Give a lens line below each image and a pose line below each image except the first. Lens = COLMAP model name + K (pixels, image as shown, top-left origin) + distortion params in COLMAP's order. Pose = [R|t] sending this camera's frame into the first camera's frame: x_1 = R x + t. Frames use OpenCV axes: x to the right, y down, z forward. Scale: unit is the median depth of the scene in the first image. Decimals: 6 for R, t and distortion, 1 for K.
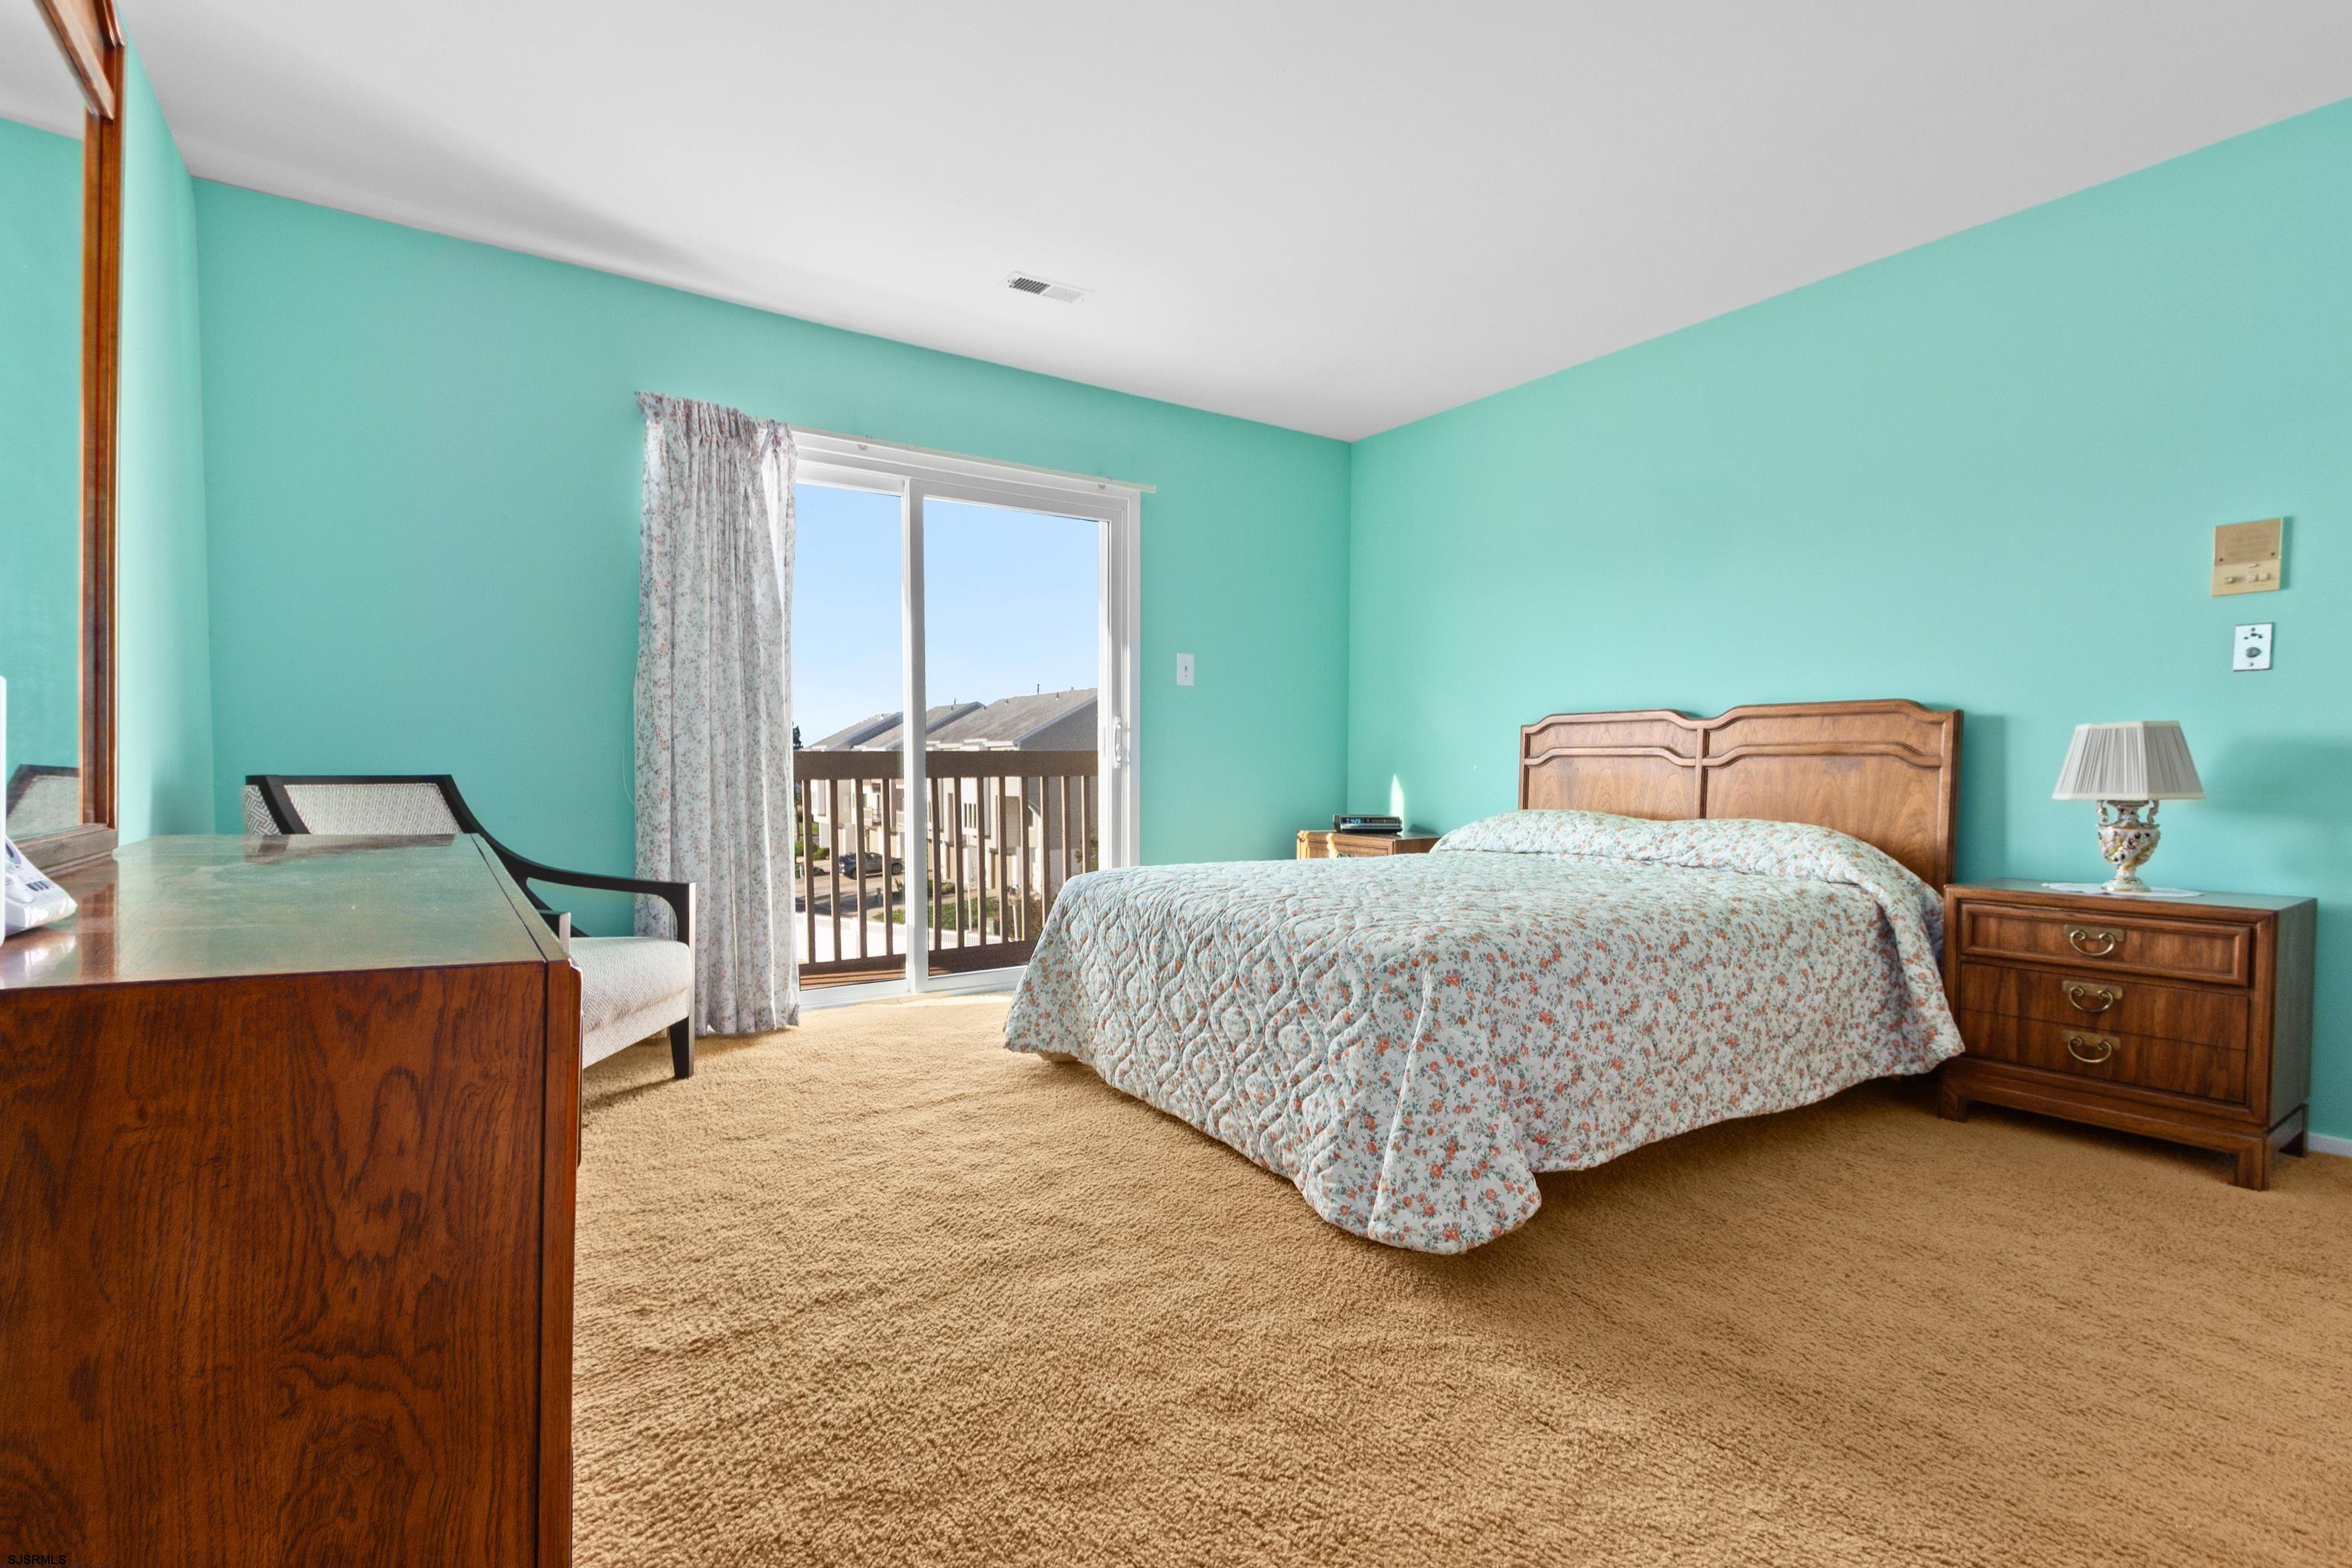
lens RADIAL K [[1060.6, 0, 1242.6], [0, 1060.6, 791.6], [0, 0, 1]] dist [0.004313, -0.000269]
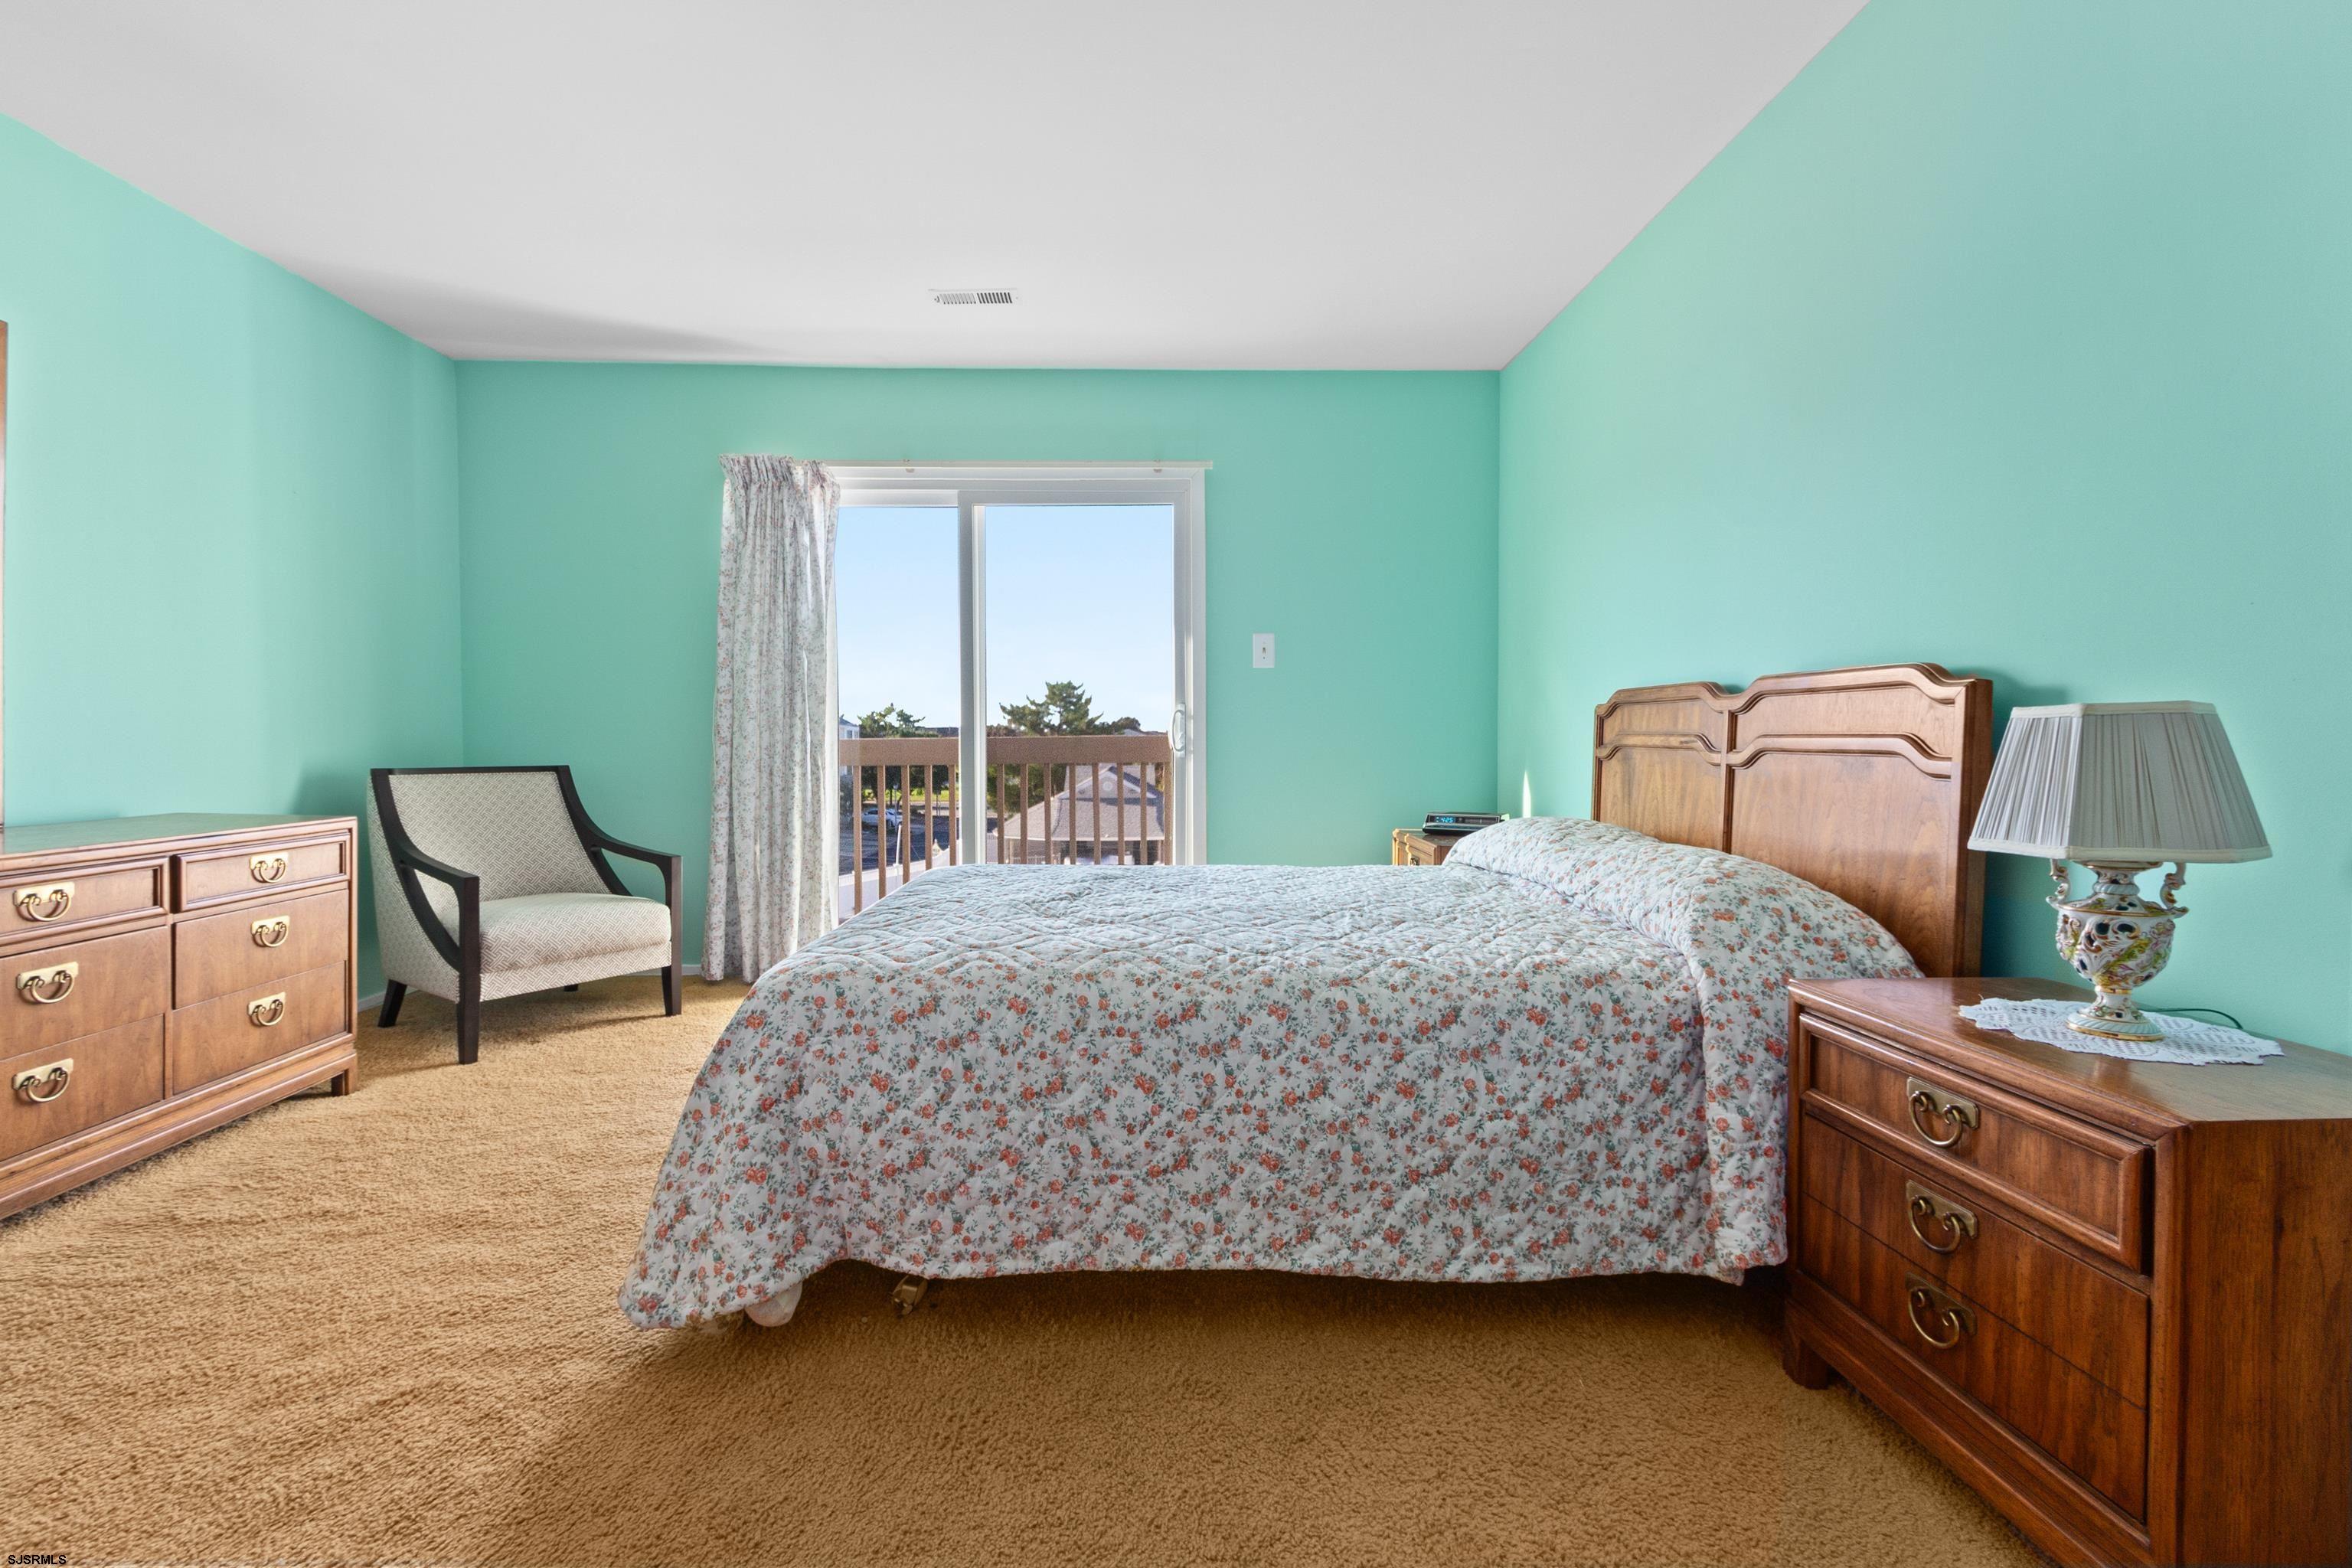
lens RADIAL K [[1060.6, 0, 1177.2], [0, 1060.6, 752.4], [0, 0, 1]] dist [0.004313, -0.000269]
pose [[0.845106, 0.003707, -0.534586, 0.714148], [-0.009838, 0.999914, -0.008619, -0.032376], [0.534508, 0.012544, 0.845070, 0.319743]]
